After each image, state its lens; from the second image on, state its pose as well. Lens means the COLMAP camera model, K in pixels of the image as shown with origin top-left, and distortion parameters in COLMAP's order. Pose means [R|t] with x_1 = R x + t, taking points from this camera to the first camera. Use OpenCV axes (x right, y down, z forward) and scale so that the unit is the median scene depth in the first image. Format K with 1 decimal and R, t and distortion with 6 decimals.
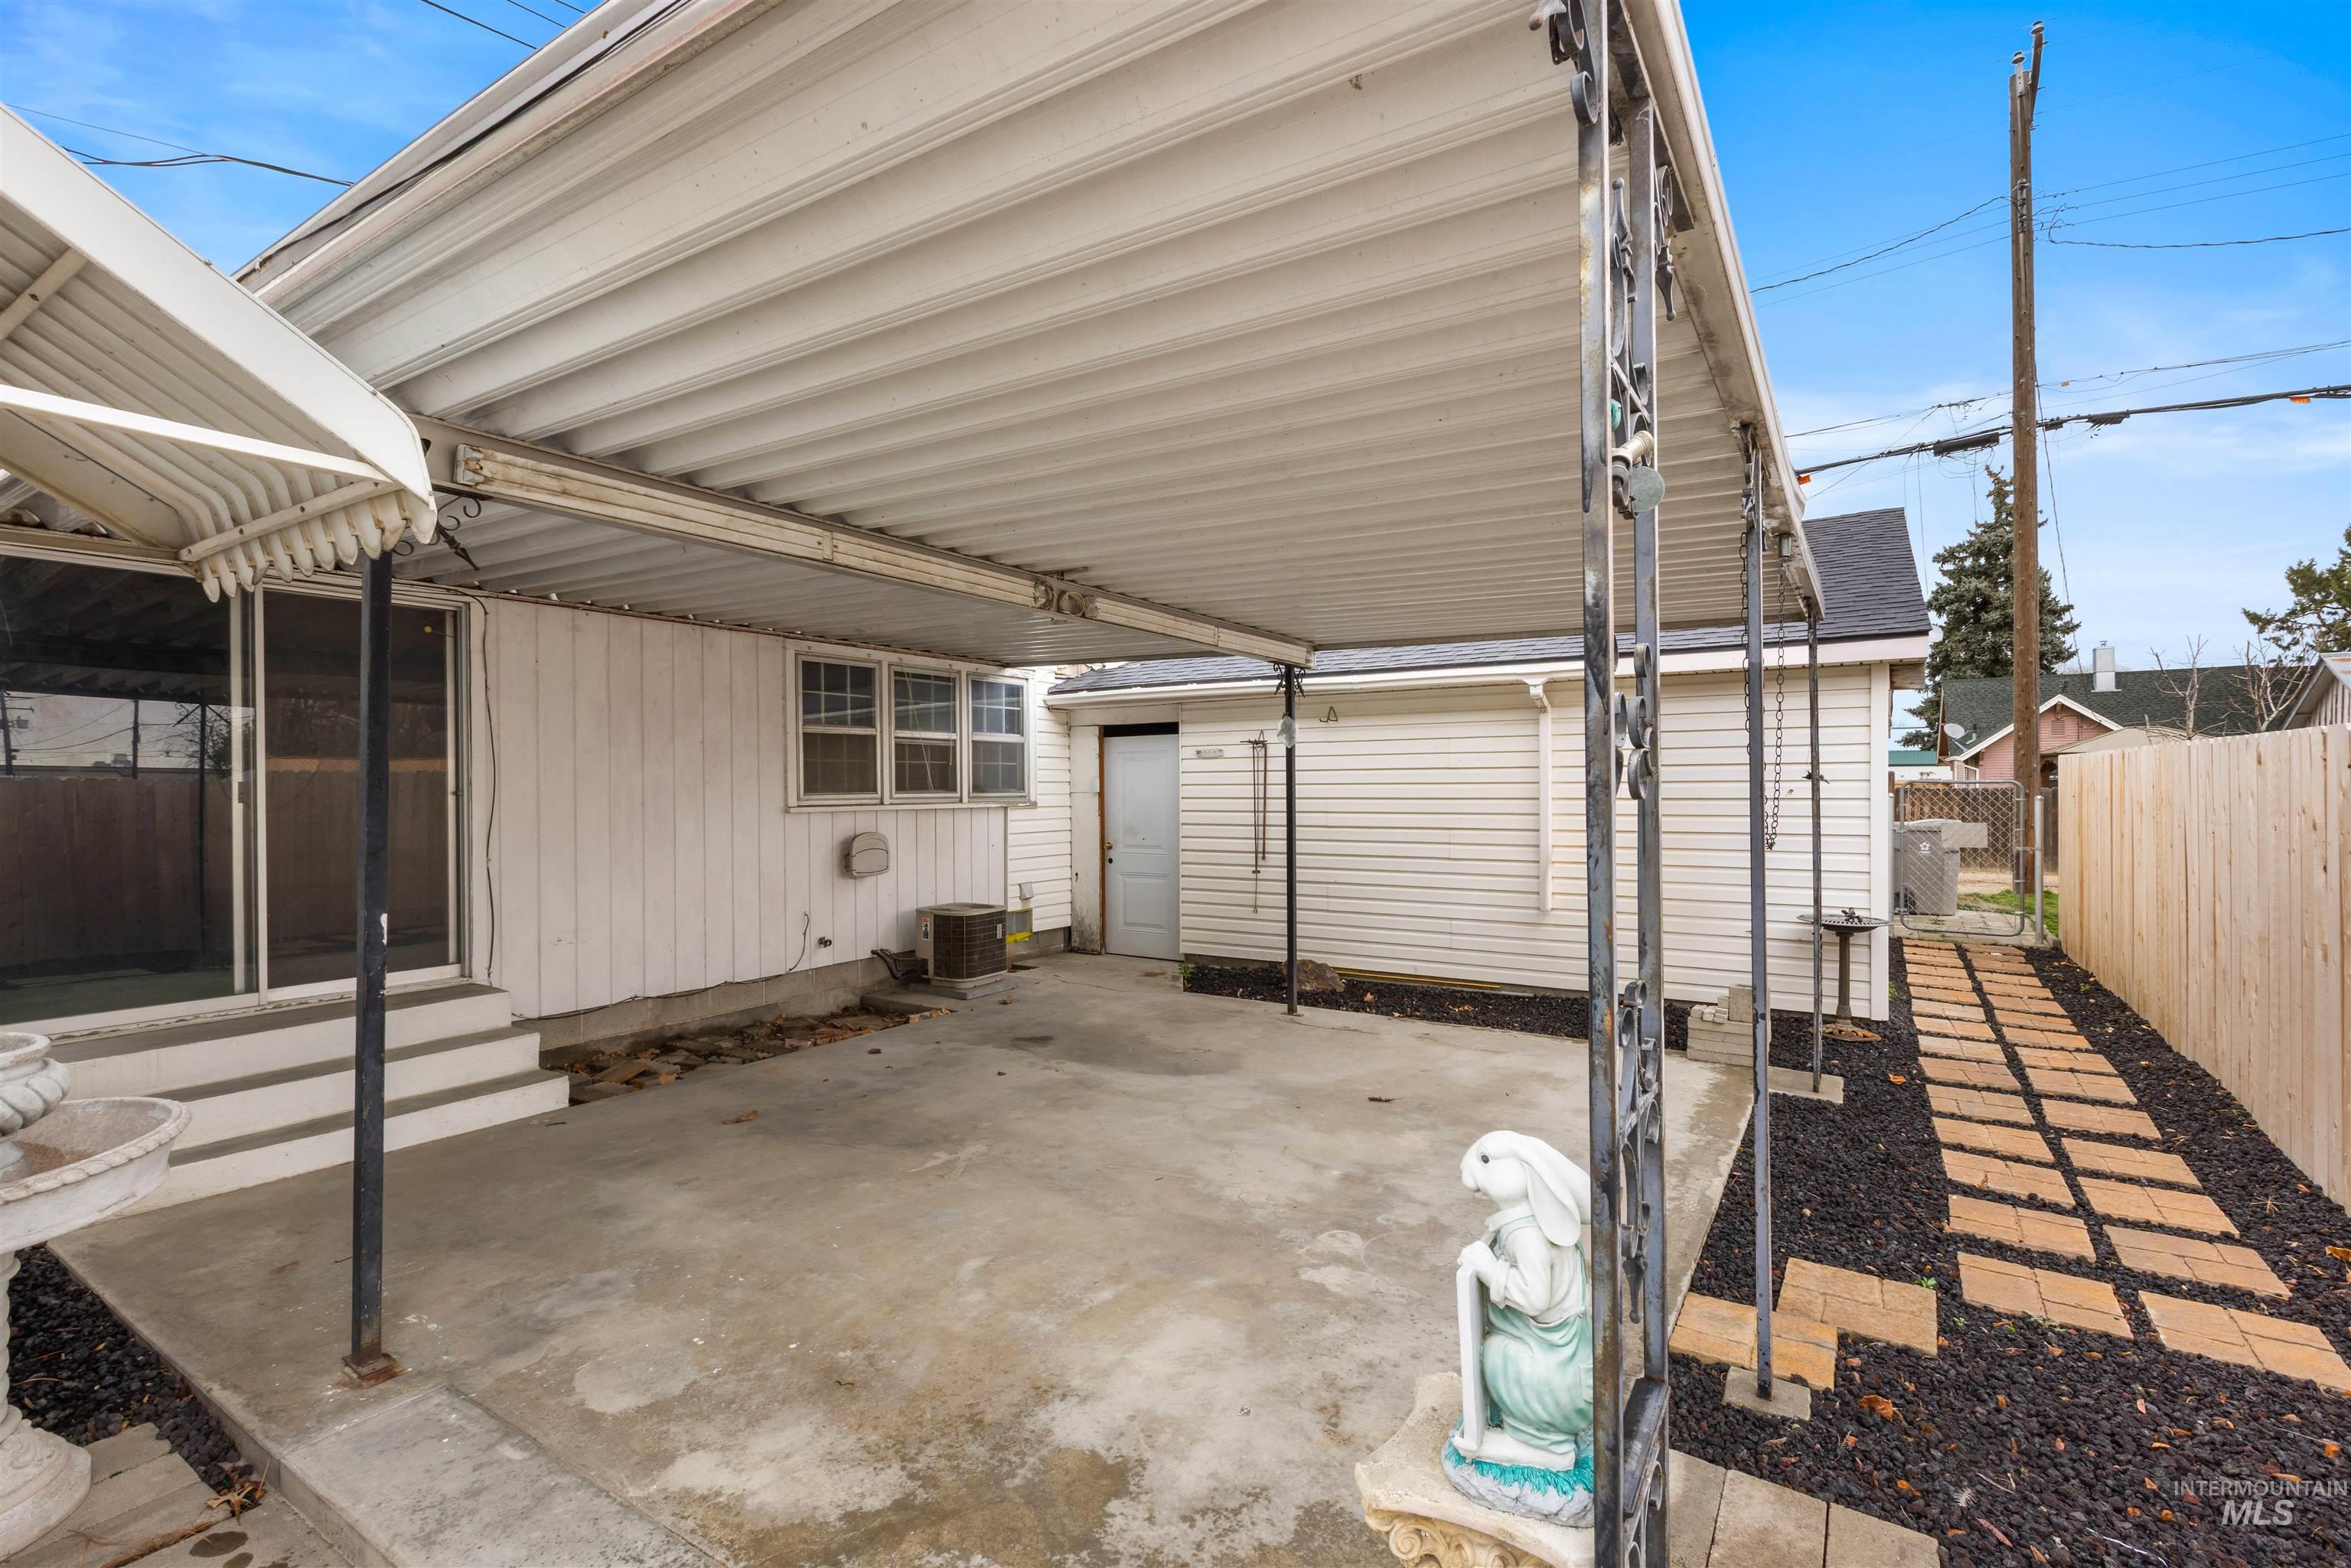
lens RADIAL K [[1061.8, 0, 1181.0], [0, 1061.8, 779.8], [0, 0, 1]] dist [0.003762, 0.000092]
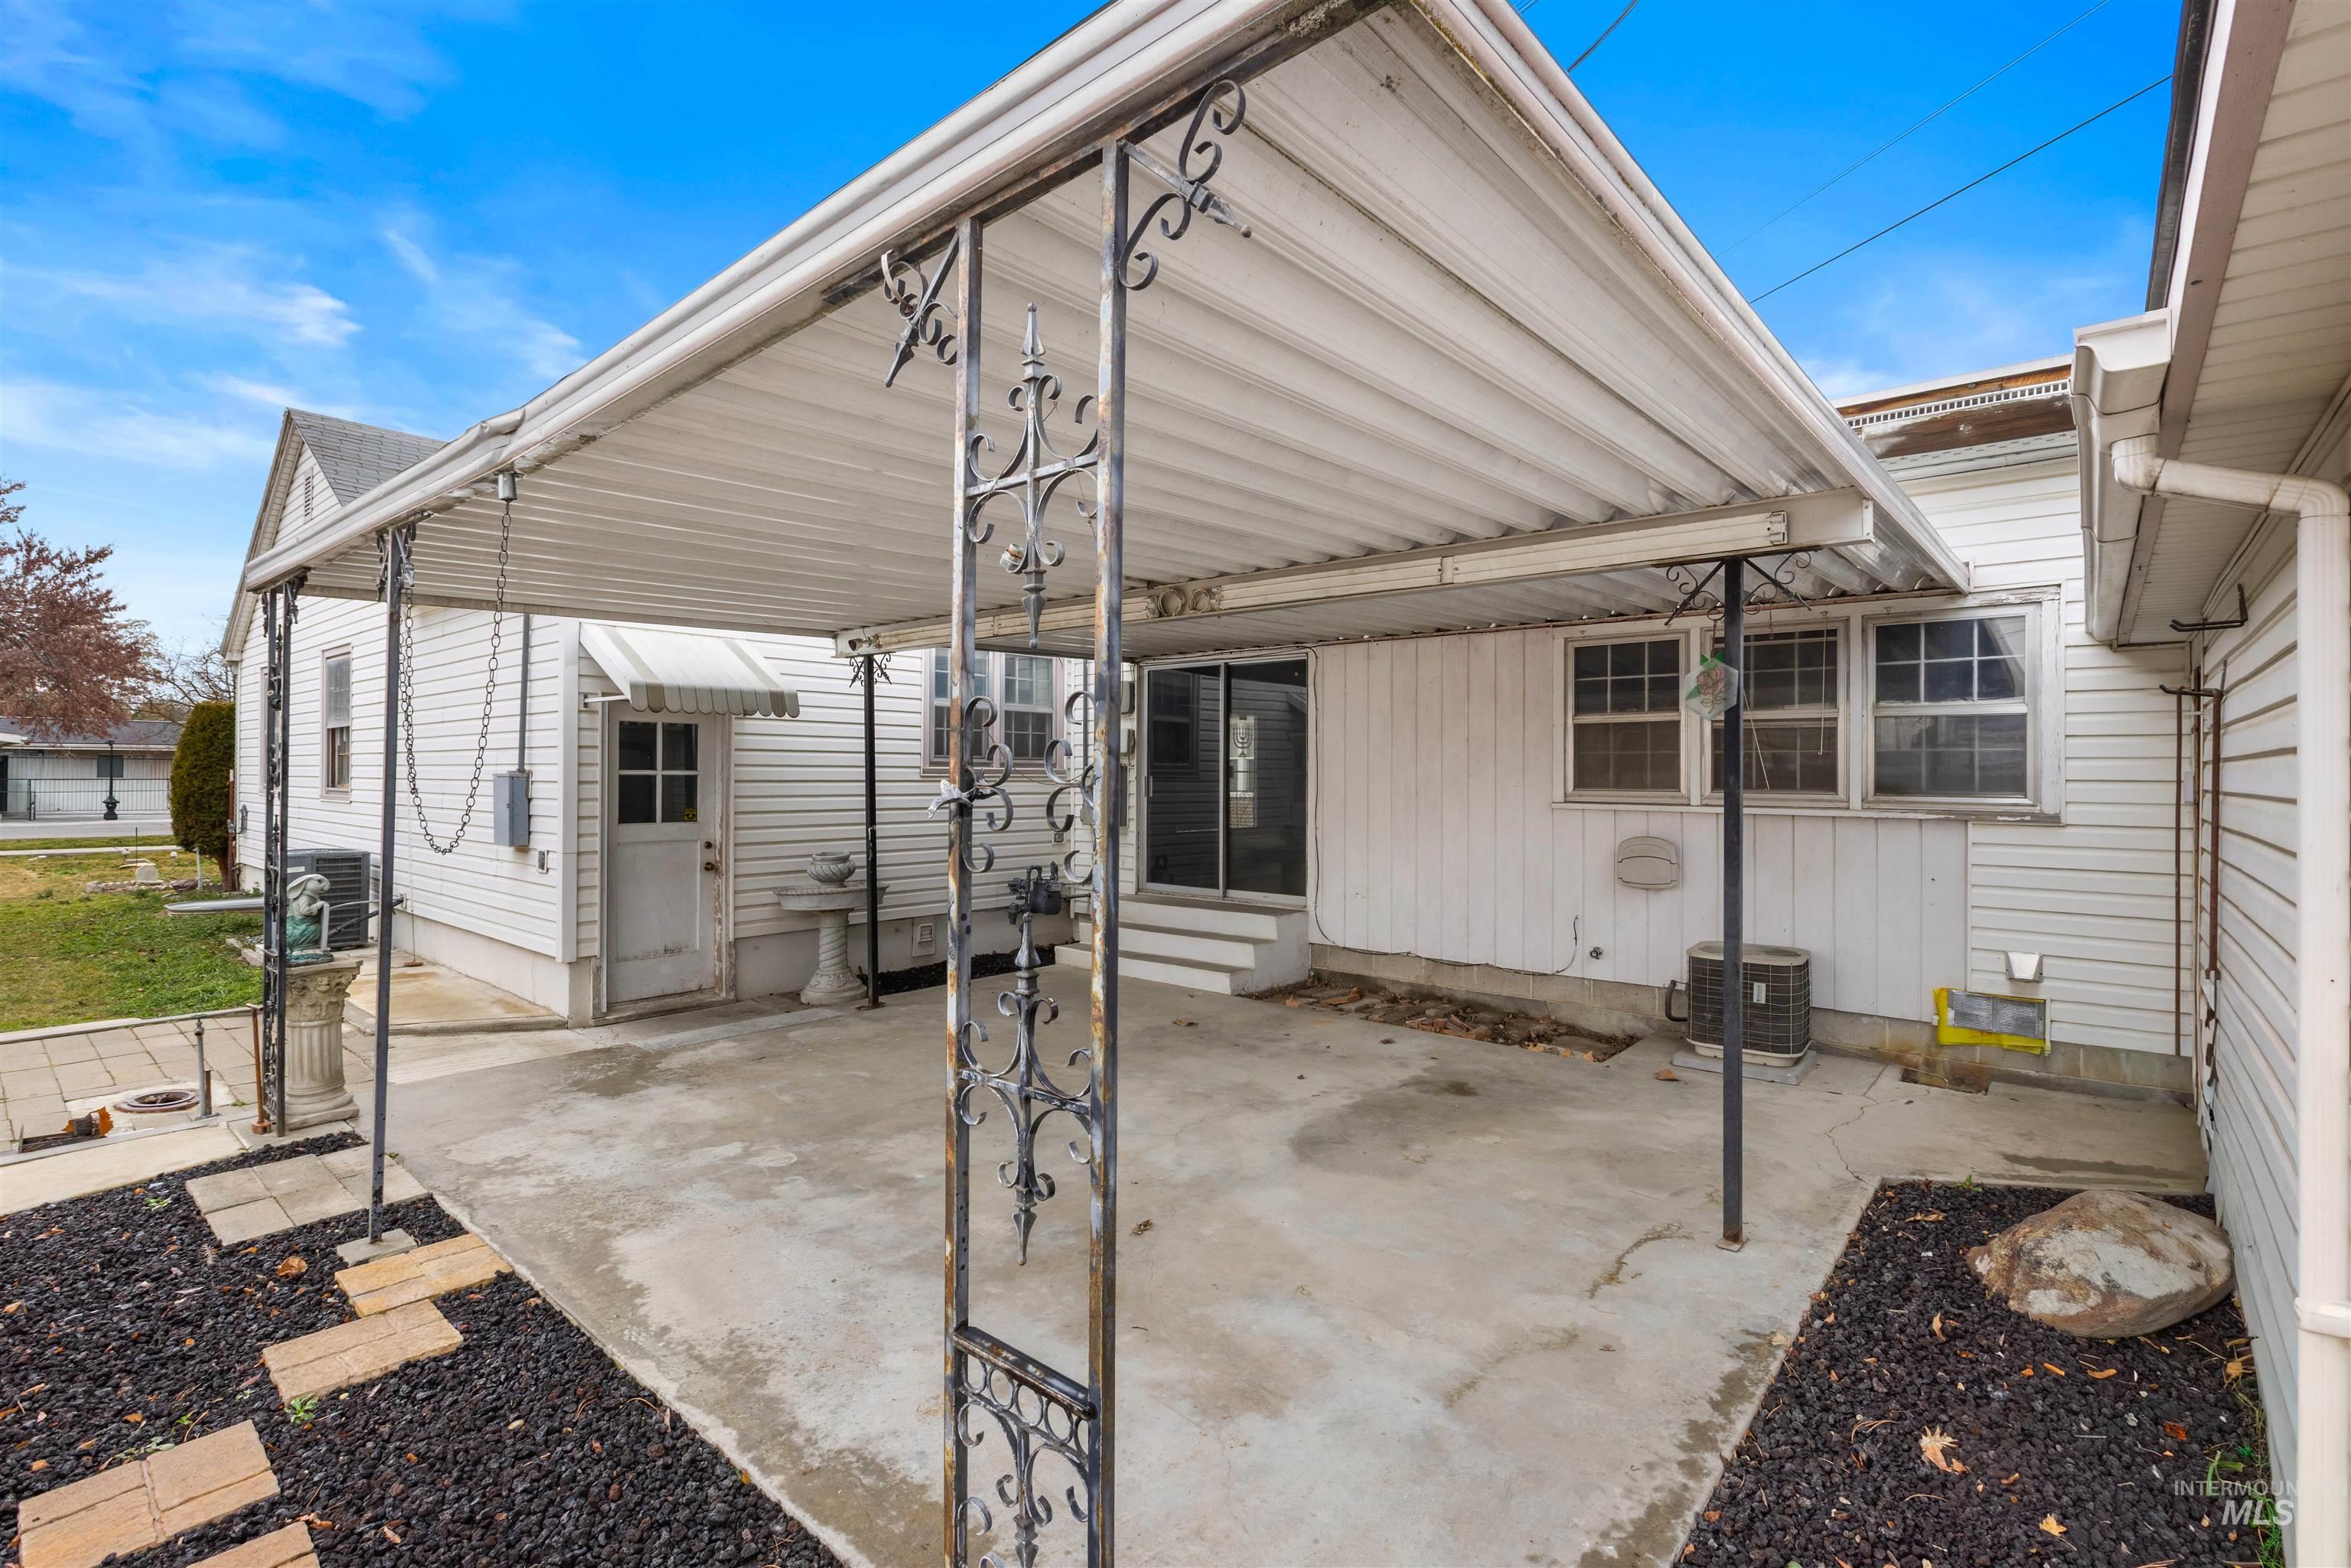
lens RADIAL K [[1061.8, 0, 1180.9], [0, 1061.8, 773.5], [0, 0, 1]] dist [0.003762, 0.000092]
pose [[-0.131560, 0.006262, -0.991288, 0.857936], [0.000664, 0.999980, 0.006228, -0.009417], [0.991308, 0.000161, -0.131562, 1.075688]]
